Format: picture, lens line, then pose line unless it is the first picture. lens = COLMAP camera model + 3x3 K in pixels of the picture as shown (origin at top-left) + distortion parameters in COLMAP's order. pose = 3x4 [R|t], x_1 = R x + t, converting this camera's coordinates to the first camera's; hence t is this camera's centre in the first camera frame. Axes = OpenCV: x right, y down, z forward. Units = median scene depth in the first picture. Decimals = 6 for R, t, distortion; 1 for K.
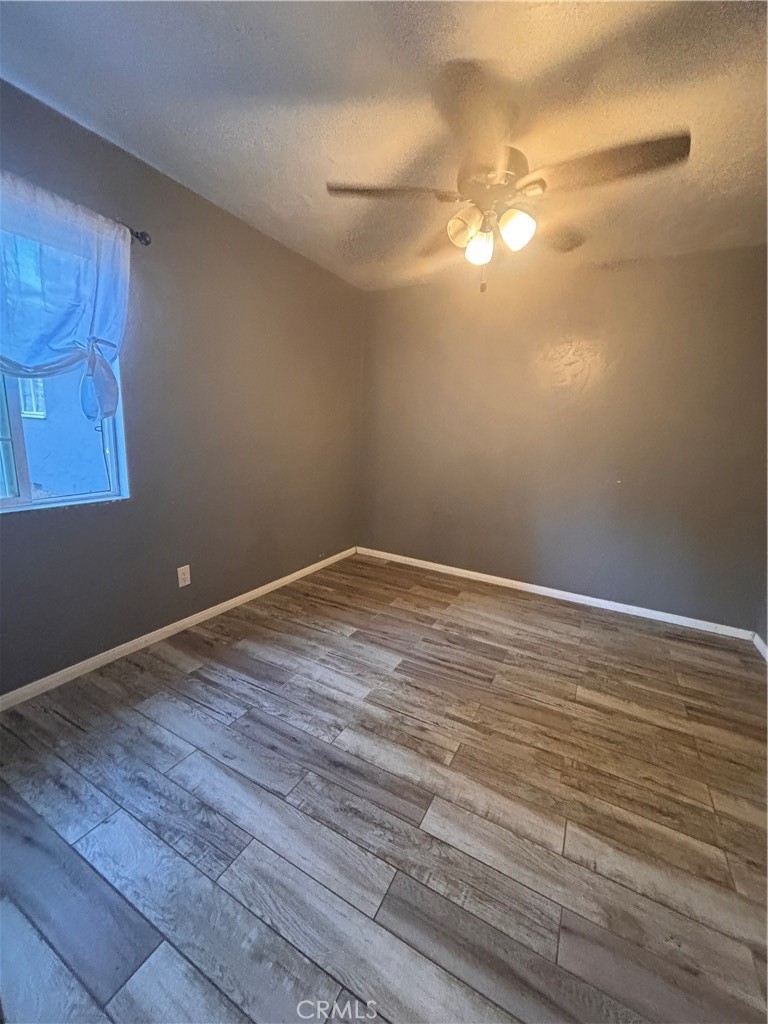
lens RADIAL K [[413.0, 0, 384.6], [0, 413.0, 514.1], [0, 0, 1]] dist [-0.002259, 0.002269]
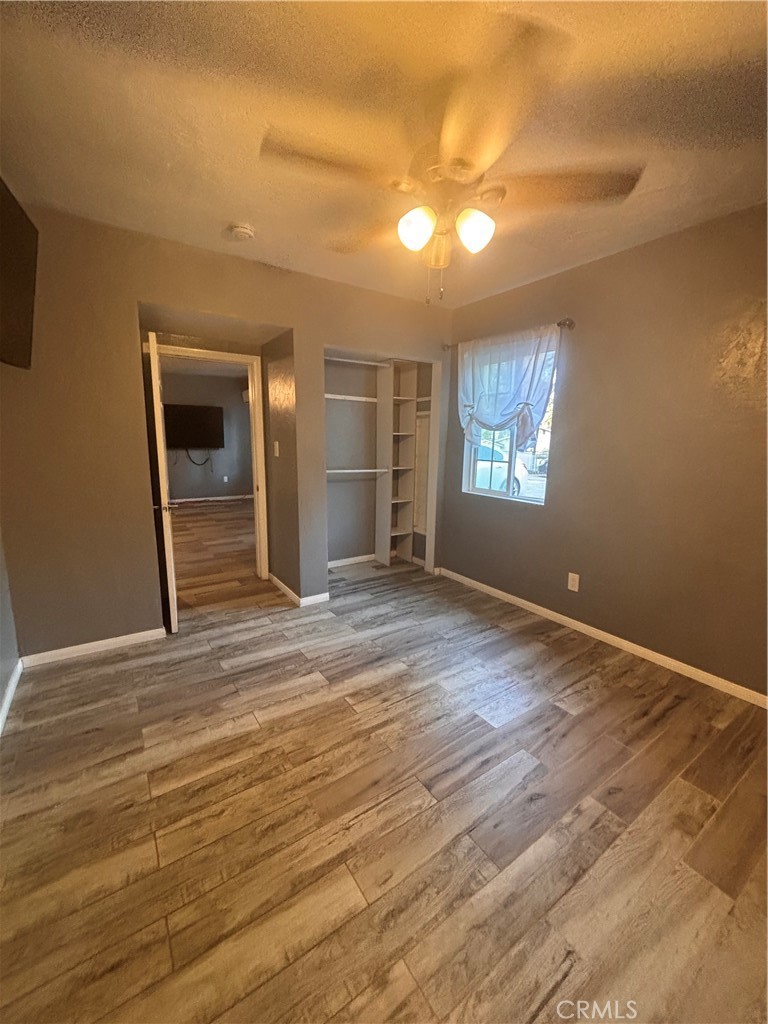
lens RADIAL K [[413.0, 0, 384.6], [0, 413.0, 508.6], [0, 0, 1]] dist [-0.002259, 0.002269]
pose [[-0.456605, 0.090769, -0.885027, 1.003468], [-0.226788, 0.950043, 0.214442, -0.230309], [0.860278, 0.298629, -0.413209, 1.224744]]
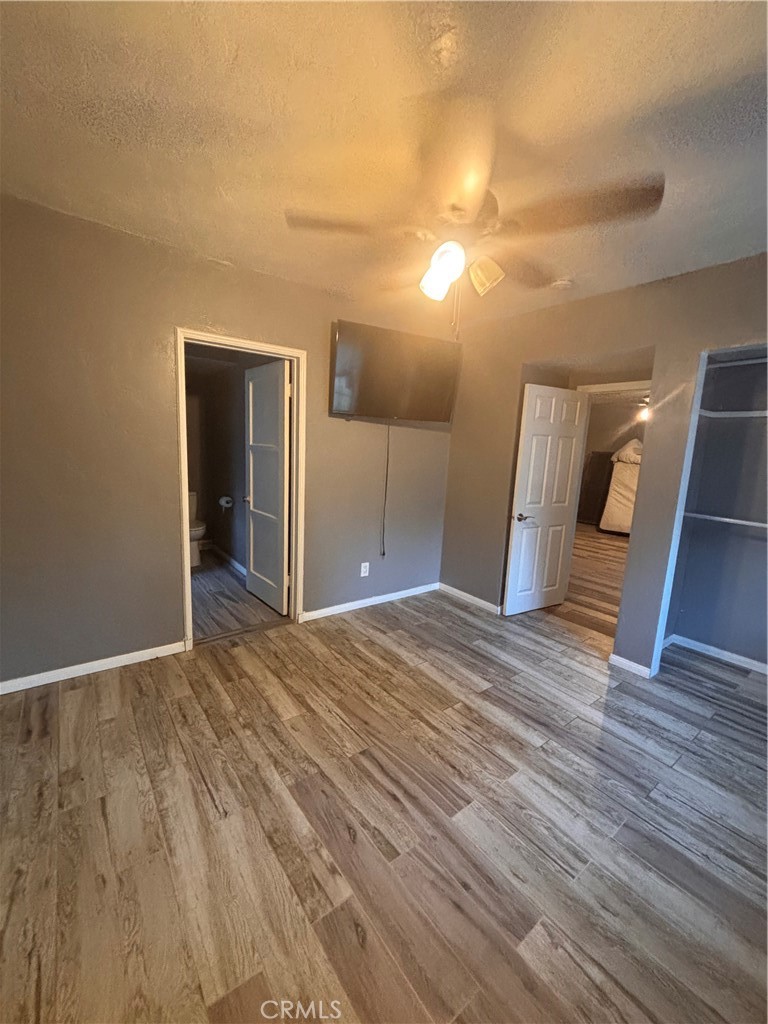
lens RADIAL K [[413.0, 0, 387.6], [0, 413.0, 511.4], [0, 0, 1]] dist [-0.002259, 0.002269]
pose [[-0.909524, -0.159267, 0.383926, -0.048490], [-0.009273, 0.931221, 0.364338, -0.434473], [-0.415547, 0.327814, -0.848445, 1.743209]]
